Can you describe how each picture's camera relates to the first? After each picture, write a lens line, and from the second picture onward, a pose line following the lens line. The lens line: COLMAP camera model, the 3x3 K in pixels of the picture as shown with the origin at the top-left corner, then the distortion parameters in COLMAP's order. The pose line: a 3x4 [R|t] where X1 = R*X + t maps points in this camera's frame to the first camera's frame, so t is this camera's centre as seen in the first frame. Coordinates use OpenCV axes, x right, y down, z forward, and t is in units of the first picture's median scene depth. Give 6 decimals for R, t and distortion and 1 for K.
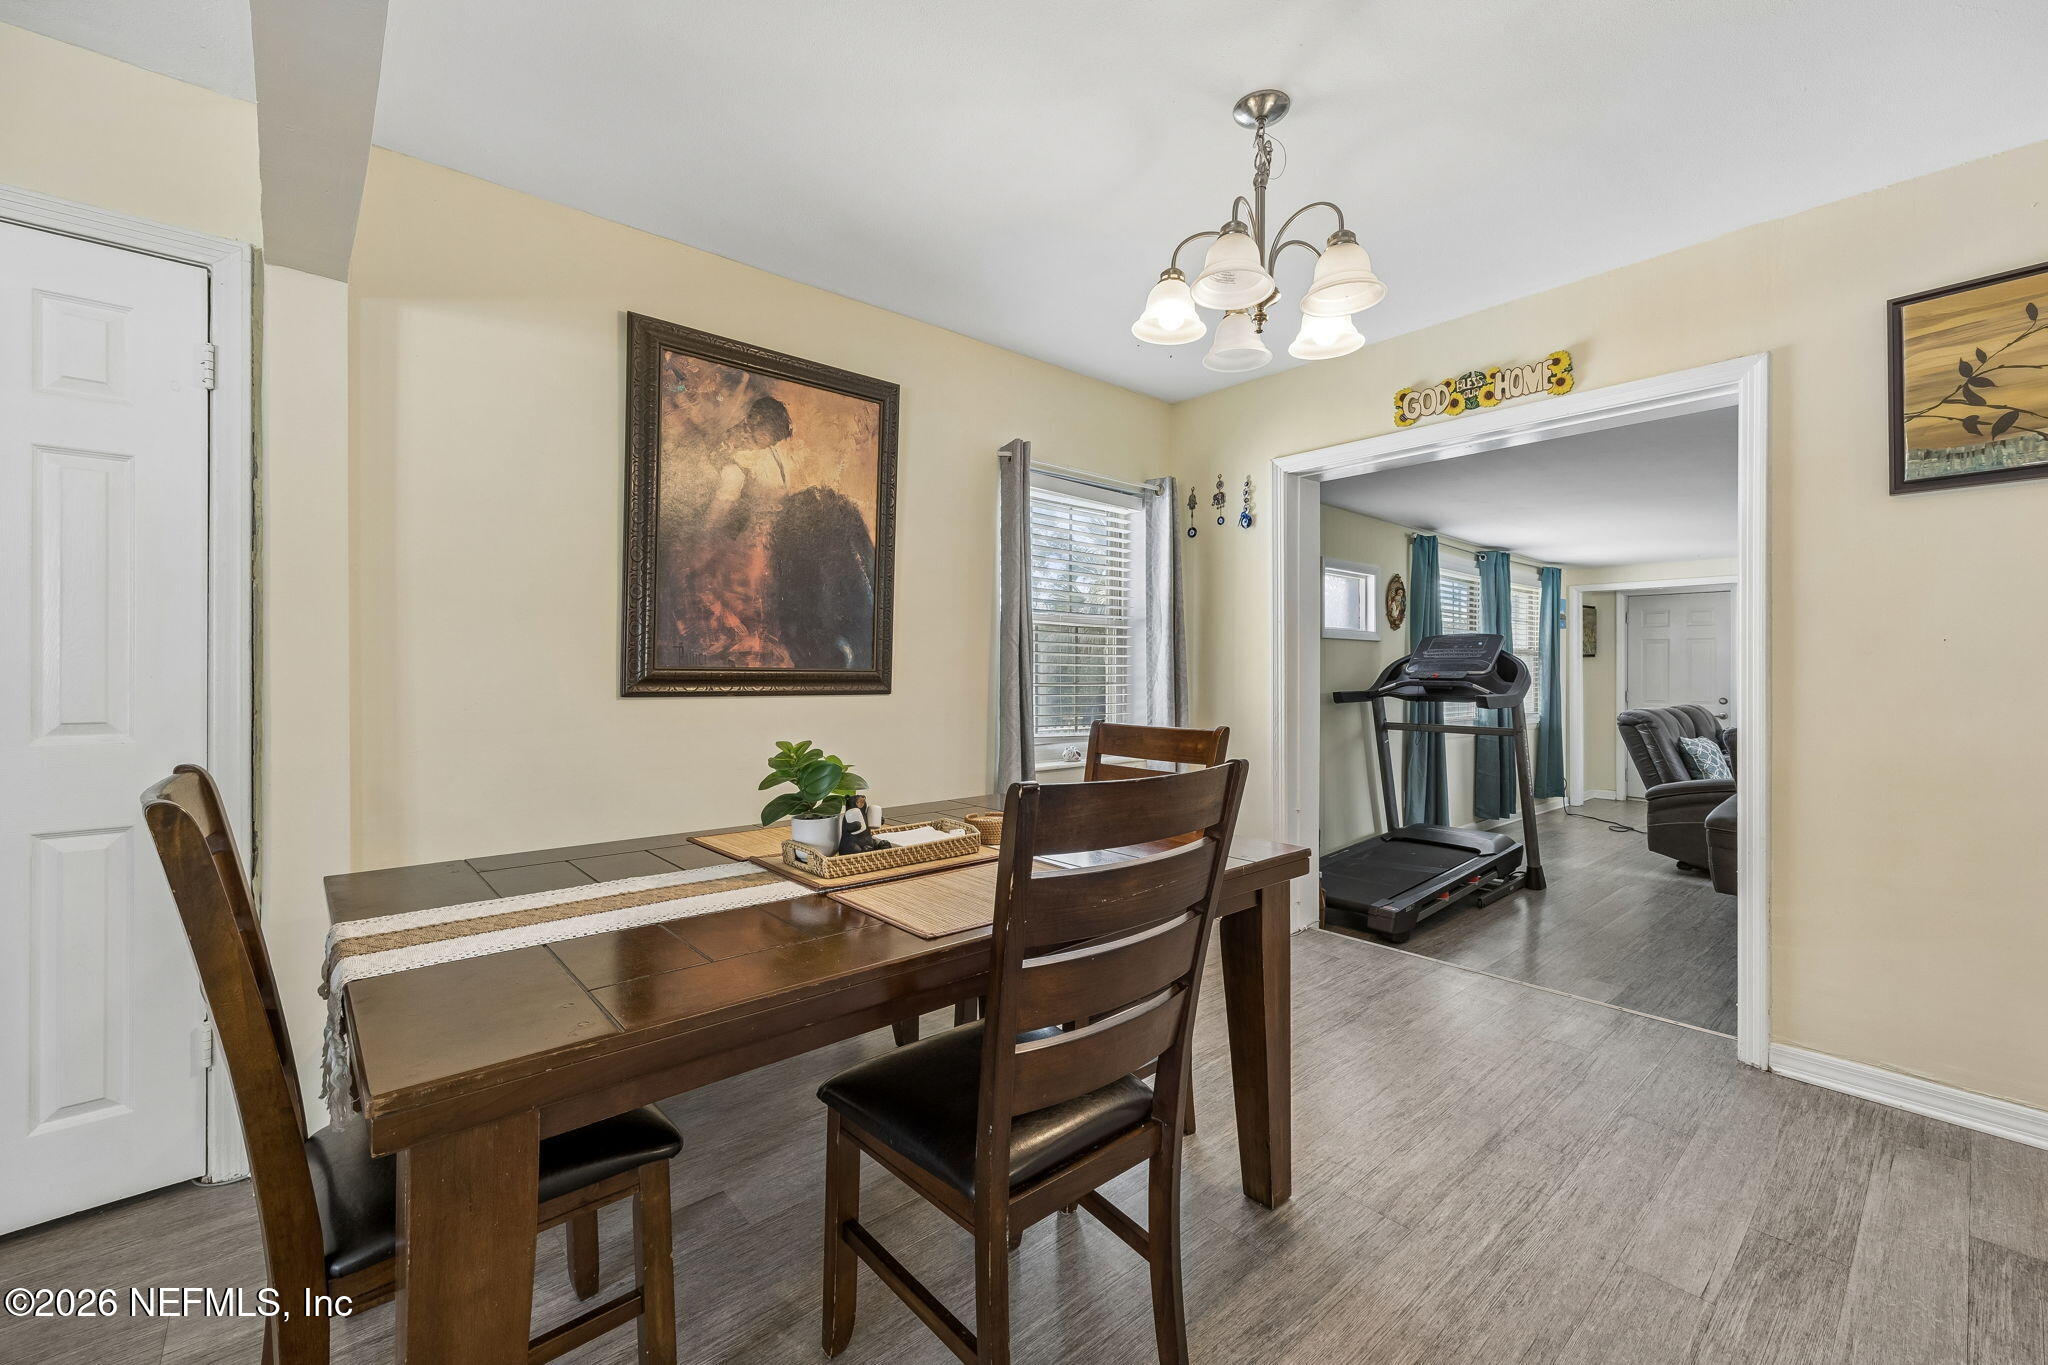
lens RADIAL K [[833.3, 0, 1019.7], [0, 833.3, 674.4], [0, 0, 1]] dist [0.001343, 0.000041]
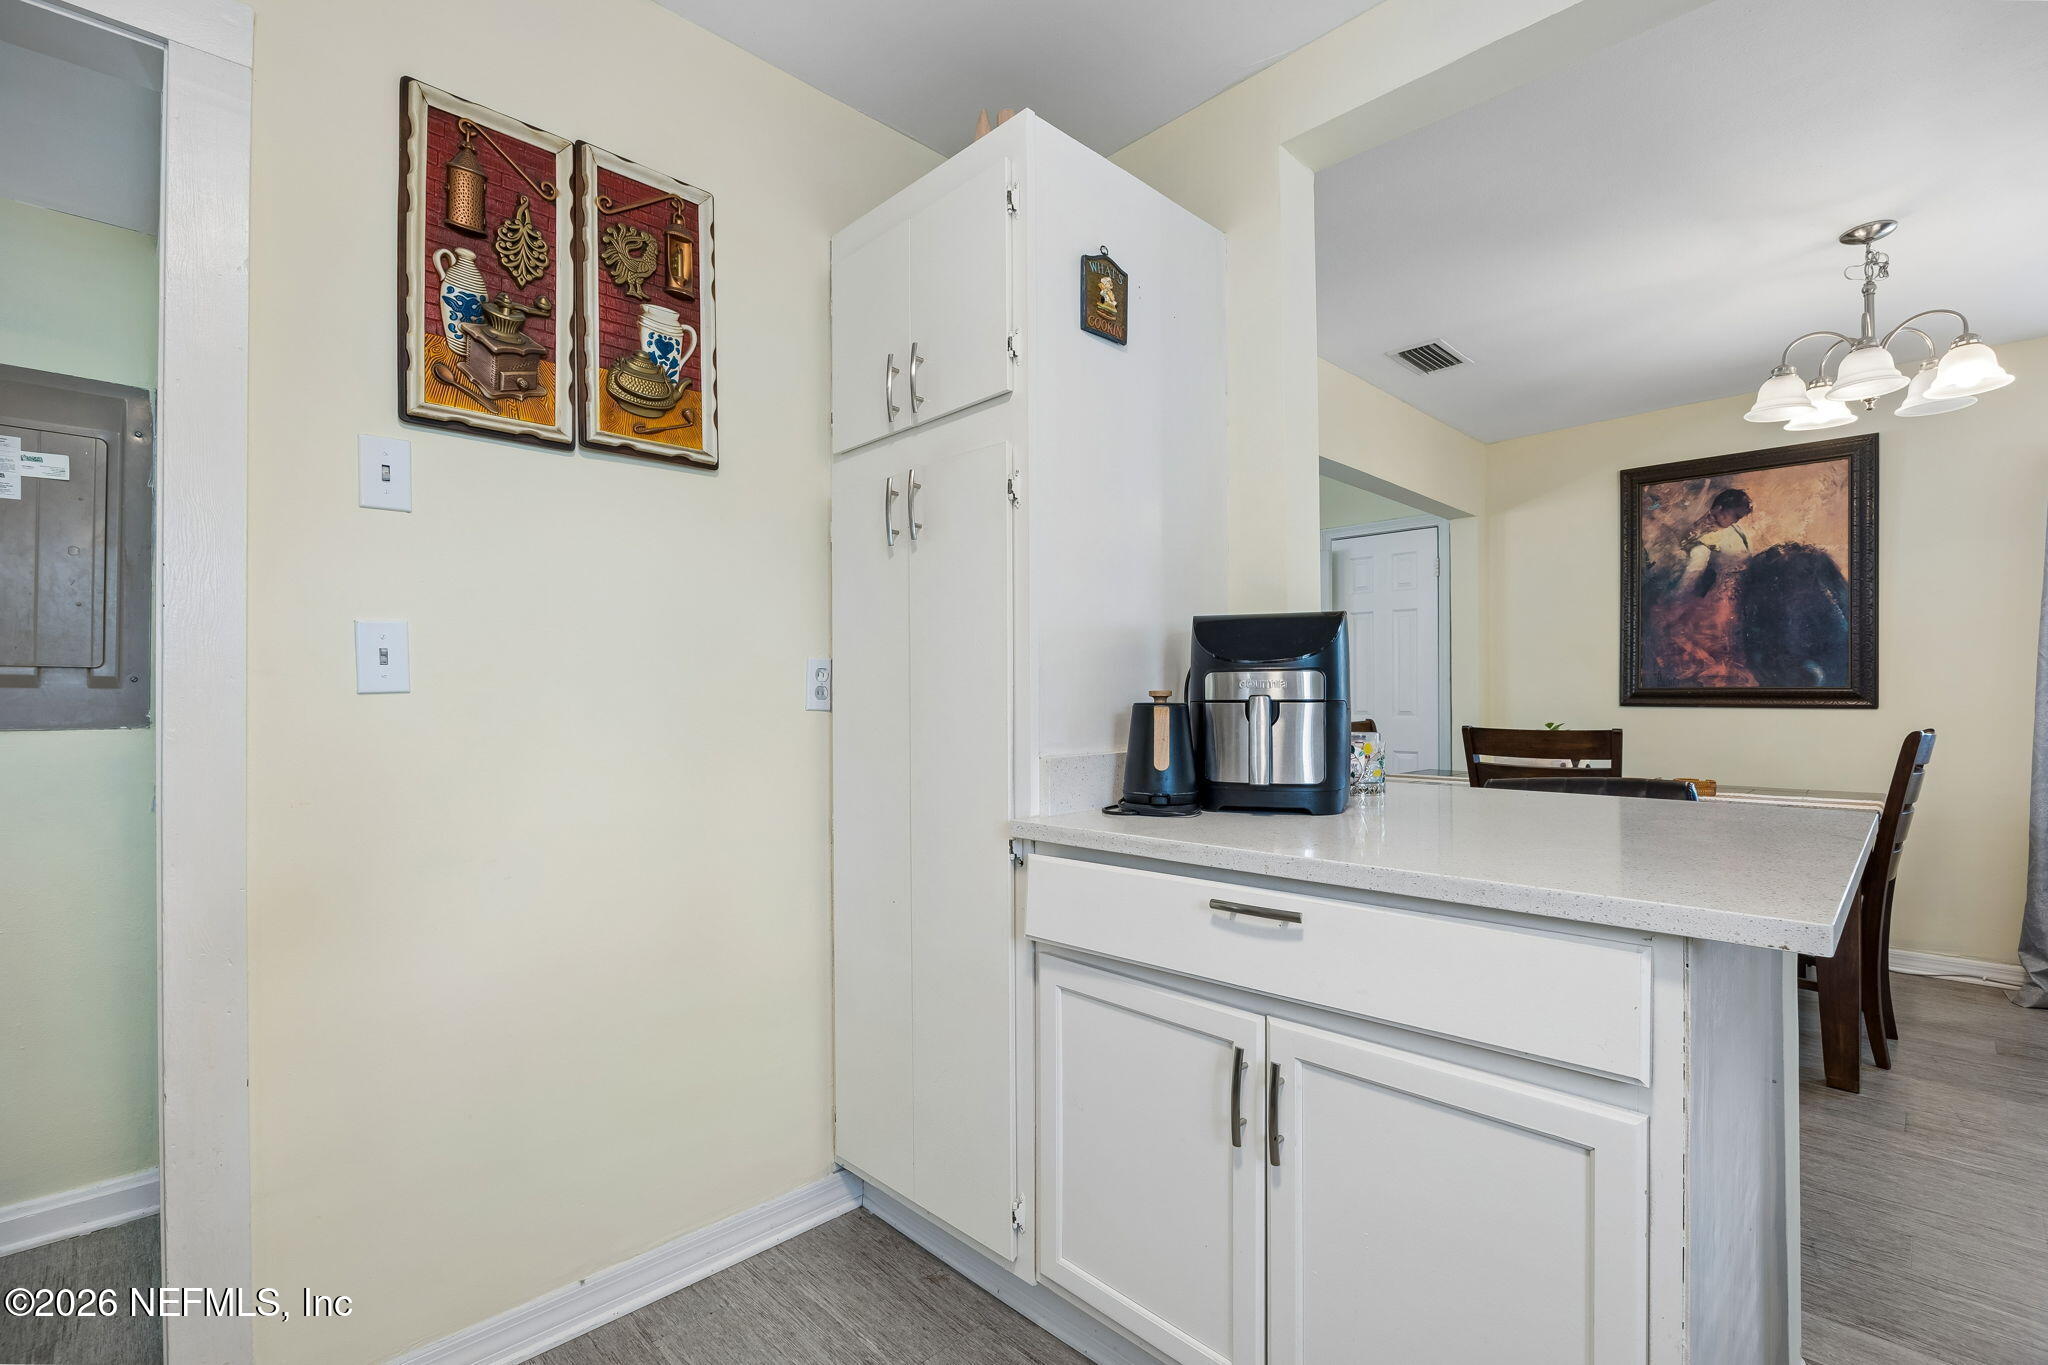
lens RADIAL K [[850.2, 0, 1021.8], [0, 850.2, 693.7], [0, 0, 1]] dist [-0.013520, -0.000297]
pose [[0.039840, -0.003961, -0.999198, 1.032205], [0.003142, 0.999988, -0.003839, 0.004934], [0.999201, -0.002986, 0.039852, -0.218737]]
